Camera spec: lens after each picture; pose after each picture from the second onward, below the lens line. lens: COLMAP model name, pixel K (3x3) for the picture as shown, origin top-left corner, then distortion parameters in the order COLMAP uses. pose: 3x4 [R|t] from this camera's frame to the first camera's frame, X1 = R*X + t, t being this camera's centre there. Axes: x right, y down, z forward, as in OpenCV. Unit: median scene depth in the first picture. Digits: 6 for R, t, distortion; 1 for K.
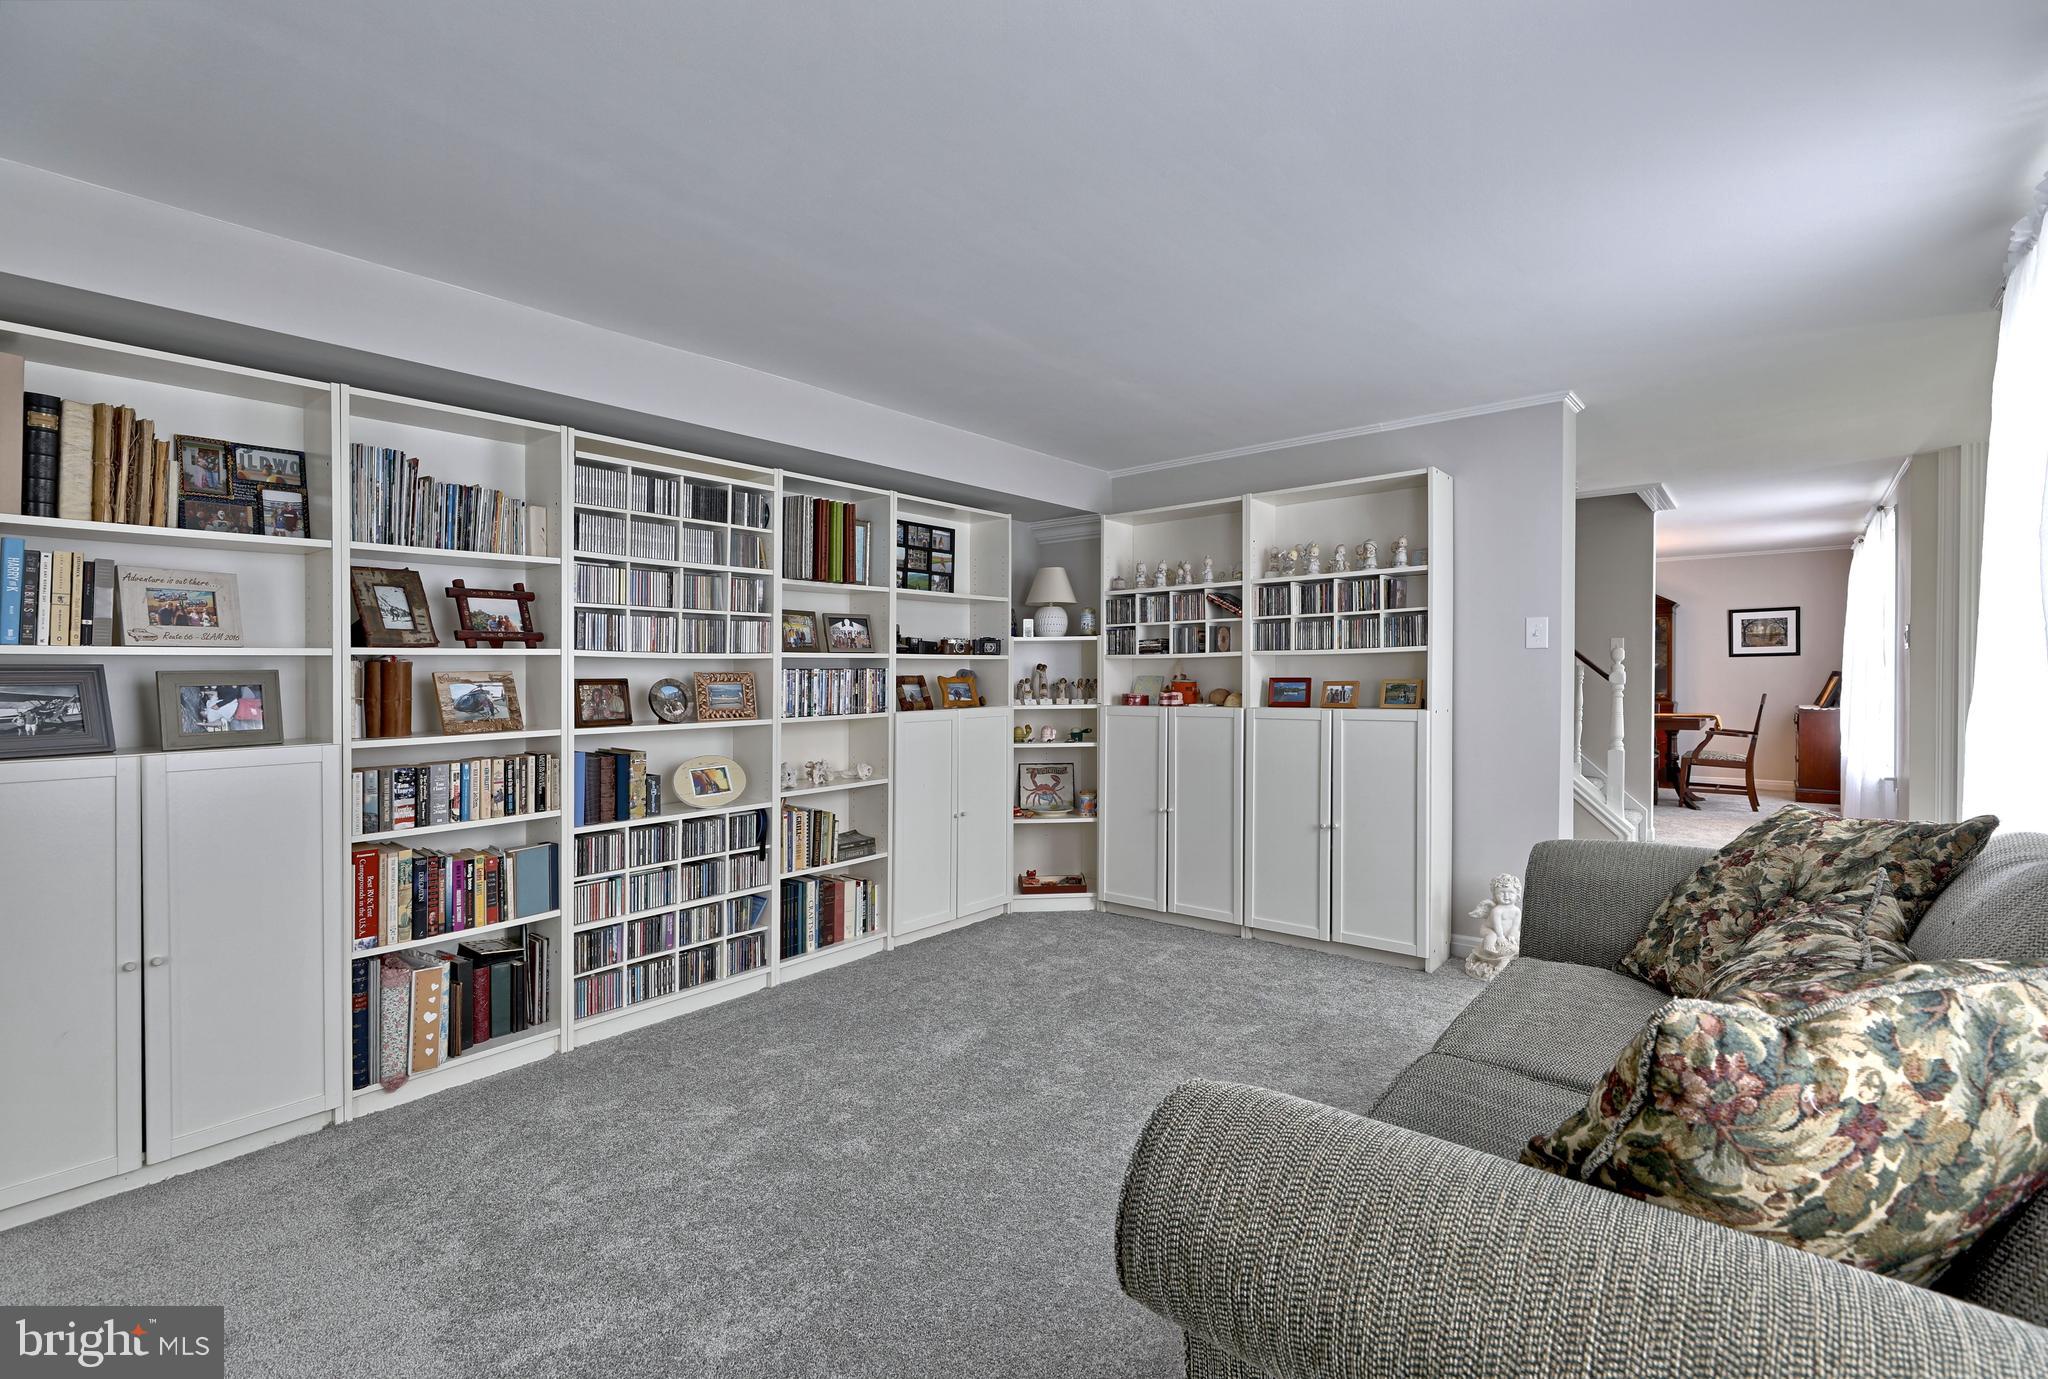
lens RADIAL K [[932.3, 0, 1021.6], [0, 932.3, 685.0], [0, 0, 1]] dist [0.000563, -0.000724]
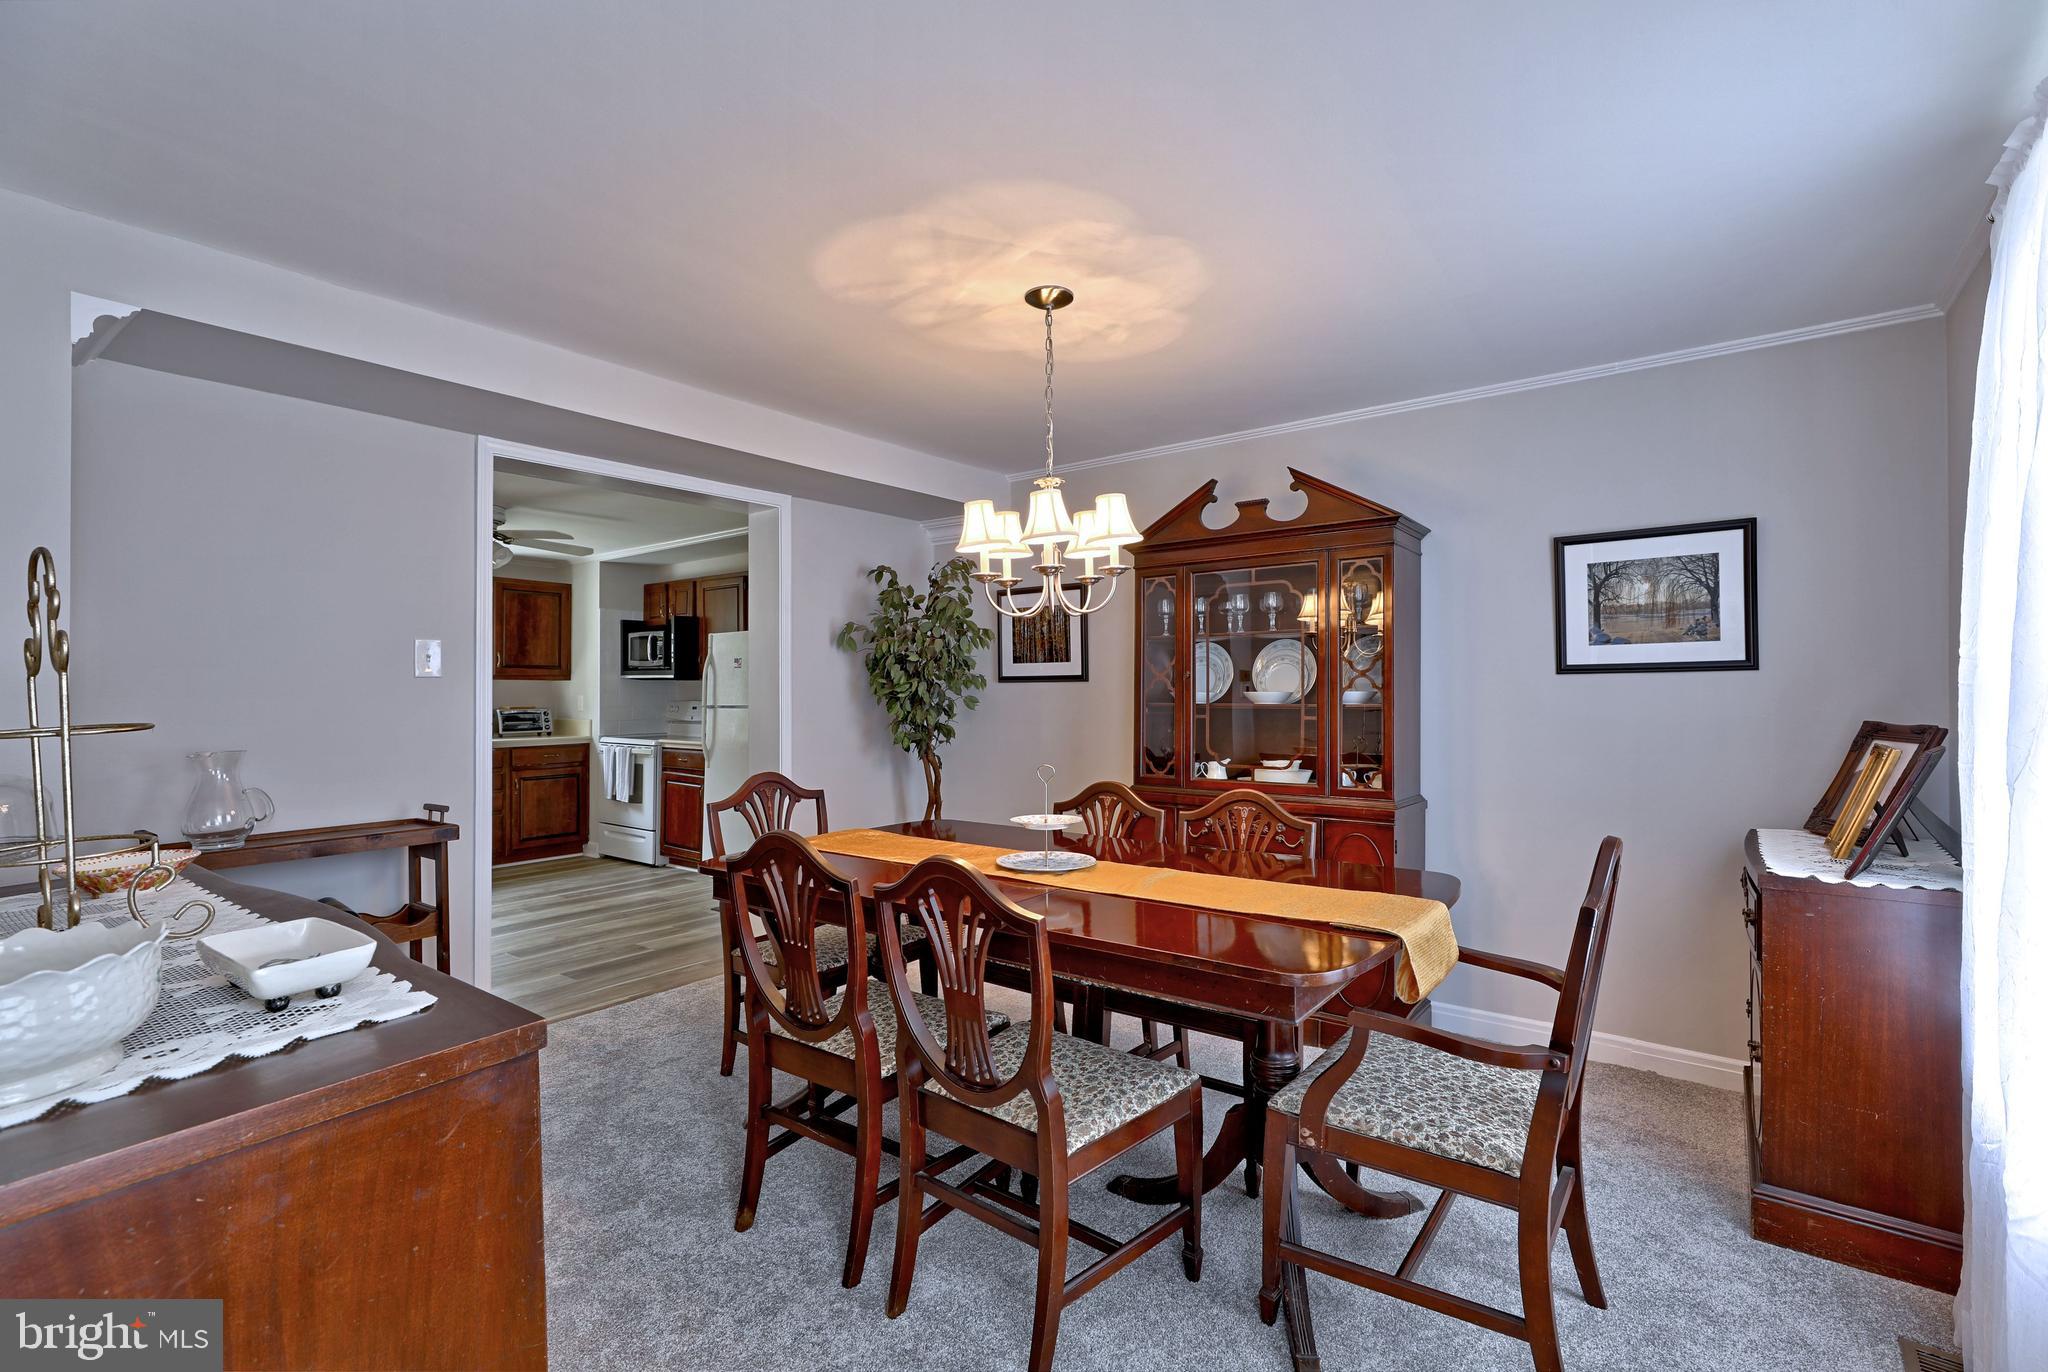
lens RADIAL K [[921.7, 0, 1022.6], [0, 921.7, 687.4], [0, 0, 1]] dist [0.002005, -0.001143]
pose [[0.999571, 0.001126, 0.029283, 0.596607], [-0.000508, 0.999778, -0.021082, -0.019134], [-0.029301, 0.021058, 0.999349, 0.719159]]
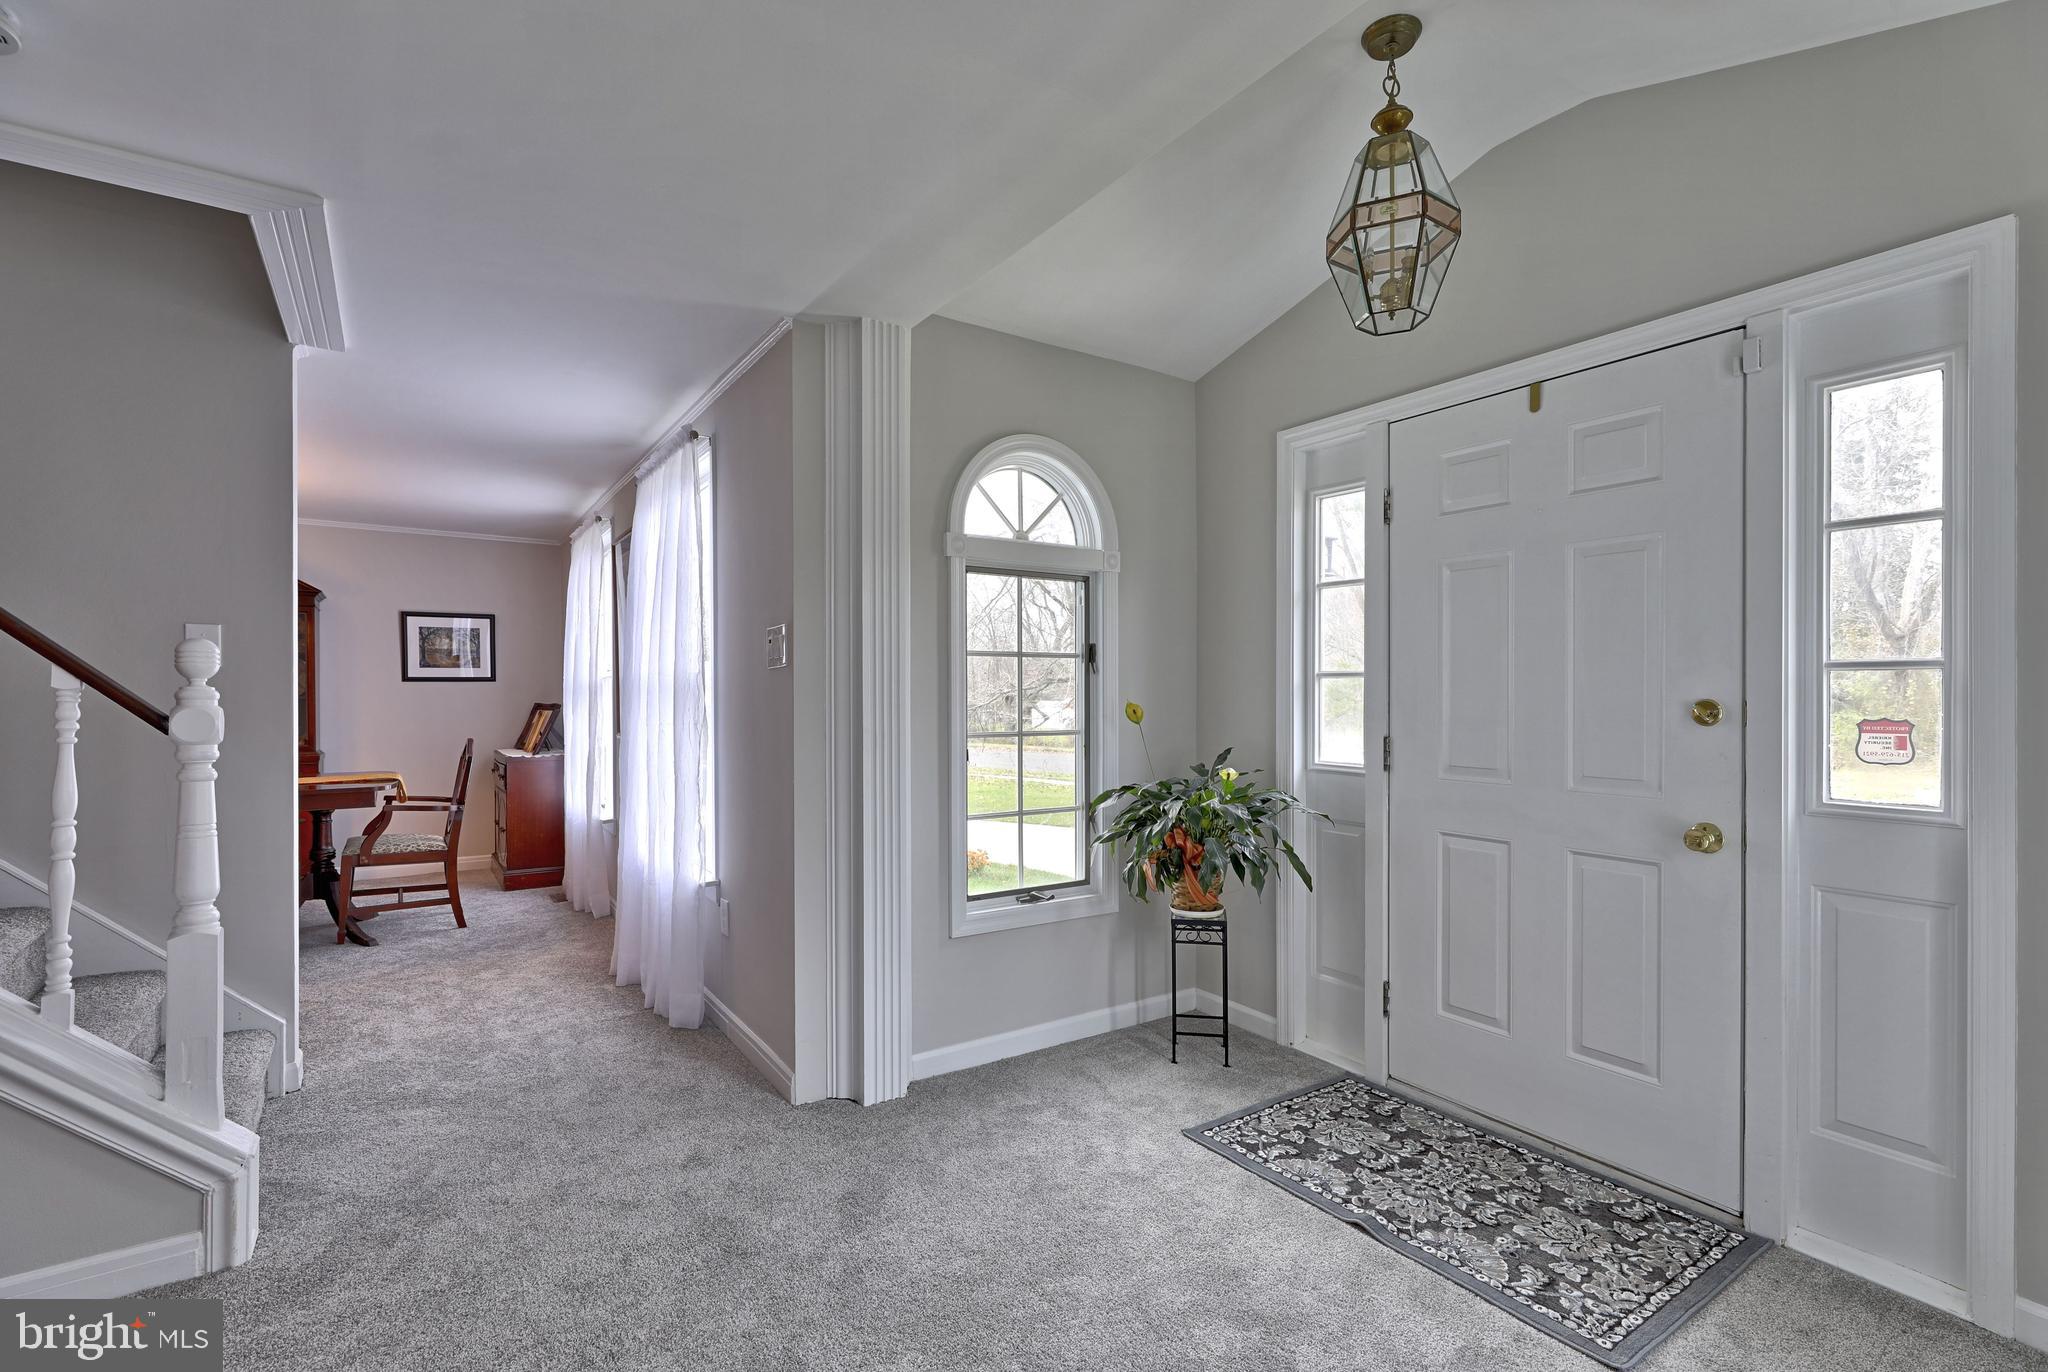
lens RADIAL K [[921.7, 0, 1017.5], [0, 921.7, 700.8], [0, 0, 1]] dist [0.002005, -0.001143]
pose [[0.291217, 0.000424, 0.956657, 0.272147], [0.012503, 0.999913, -0.004249, -0.008365], [-0.956575, 0.013199, 0.291187, 0.413564]]
